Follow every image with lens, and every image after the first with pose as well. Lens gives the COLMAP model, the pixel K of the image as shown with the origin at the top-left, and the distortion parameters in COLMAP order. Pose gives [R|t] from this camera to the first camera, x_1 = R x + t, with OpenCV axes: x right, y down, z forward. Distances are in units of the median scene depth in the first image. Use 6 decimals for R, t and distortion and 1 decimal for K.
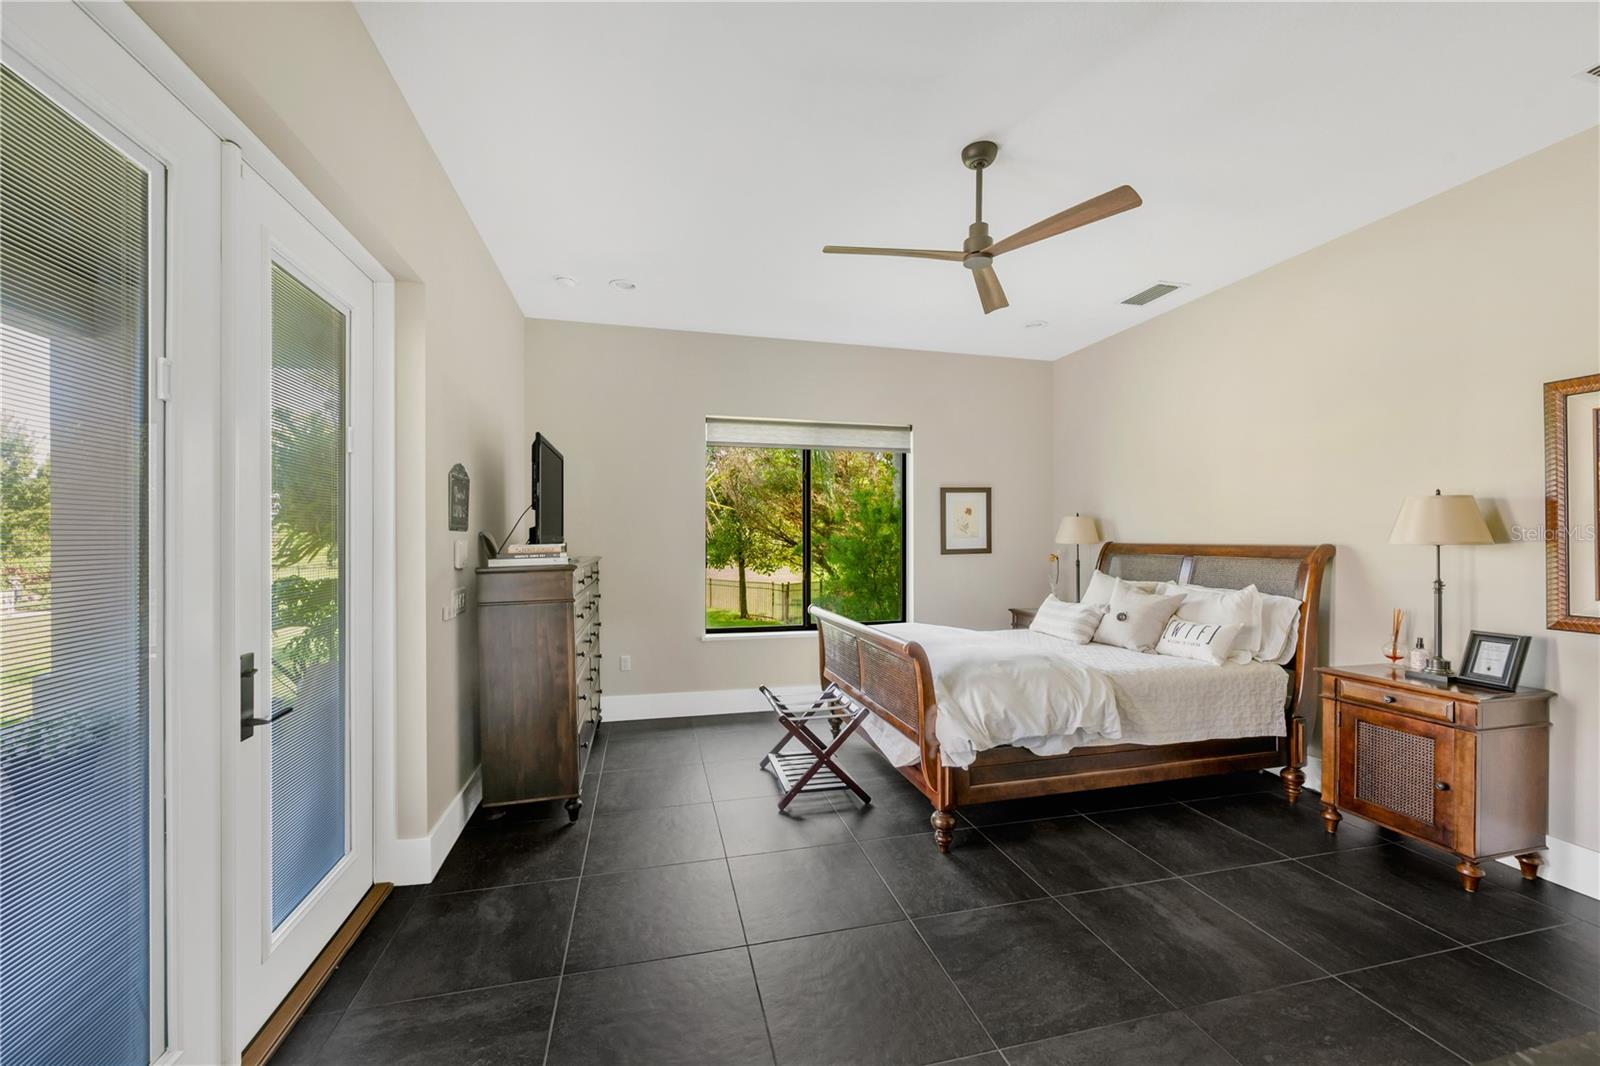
lens RADIAL K [[633.9, 0, 801.2], [0, 633.9, 537.7], [0, 0, 1]] dist [-0.000606, 0.000470]
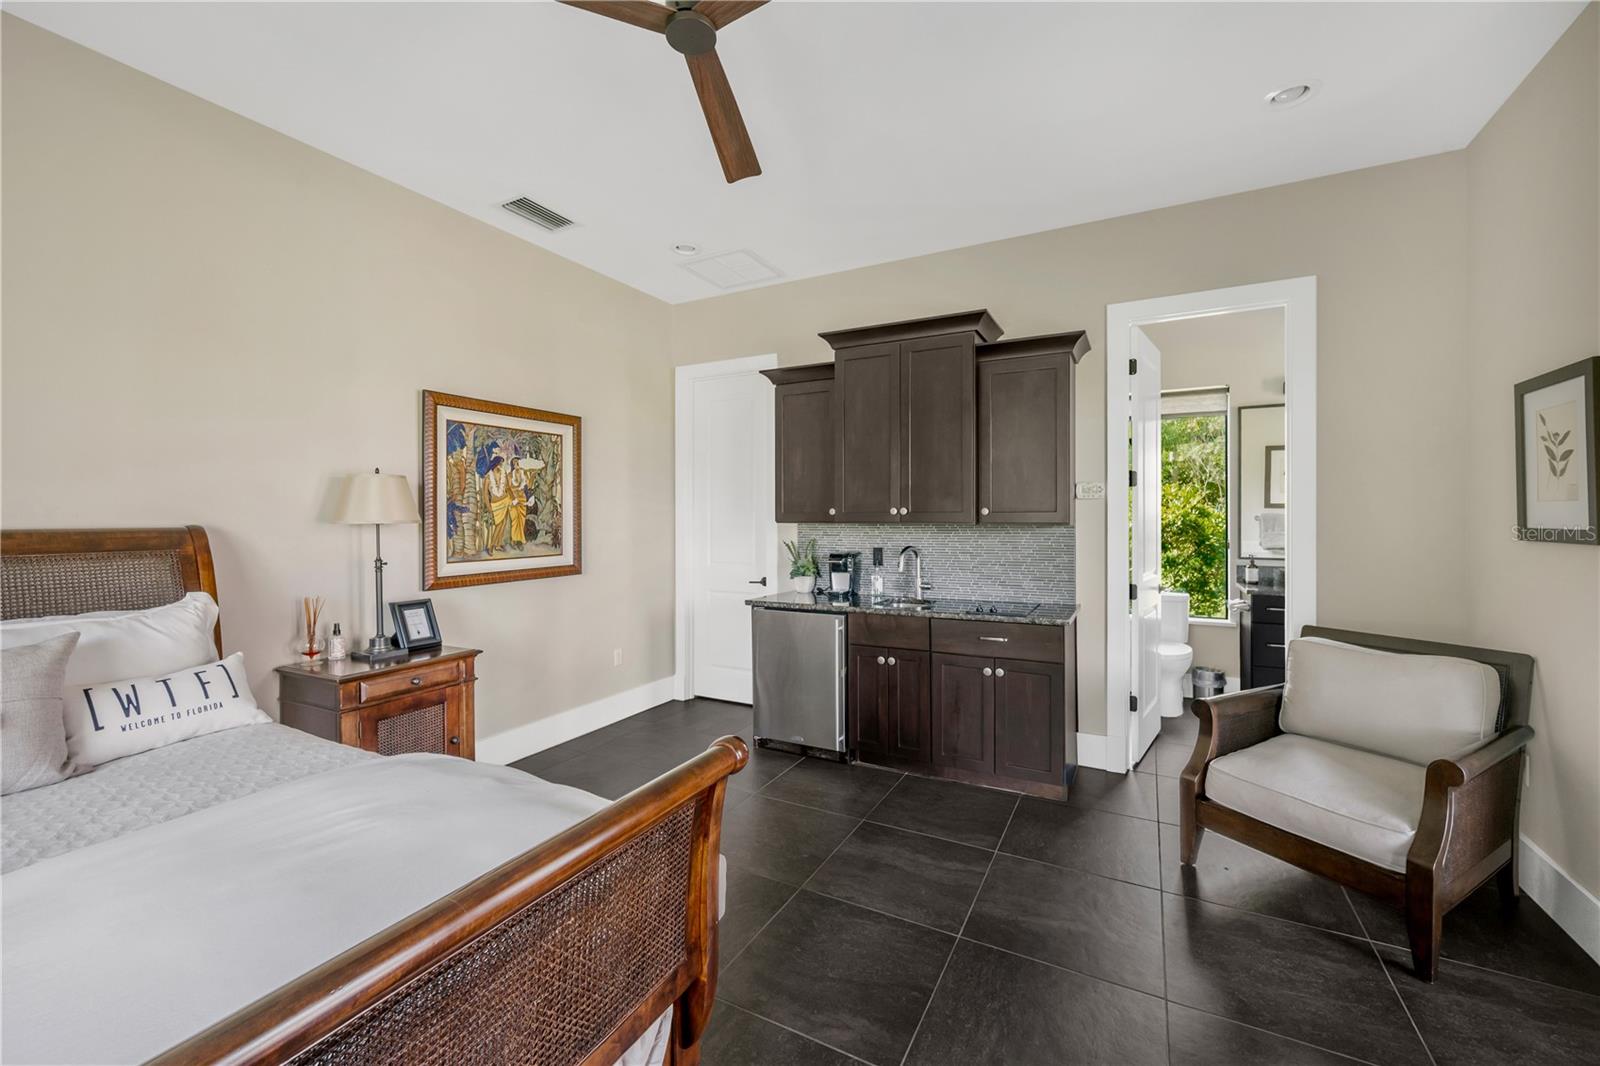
lens RADIAL K [[633.9, 0, 806.5], [0, 633.9, 518.8], [0, 0, 1]] dist [-0.000606, 0.000470]
pose [[-0.745470, -0.003935, 0.666528, -0.169976], [-0.000393, 0.999985, 0.005463, -0.002448], [-0.666539, 0.003811, -0.745460, 1.270412]]
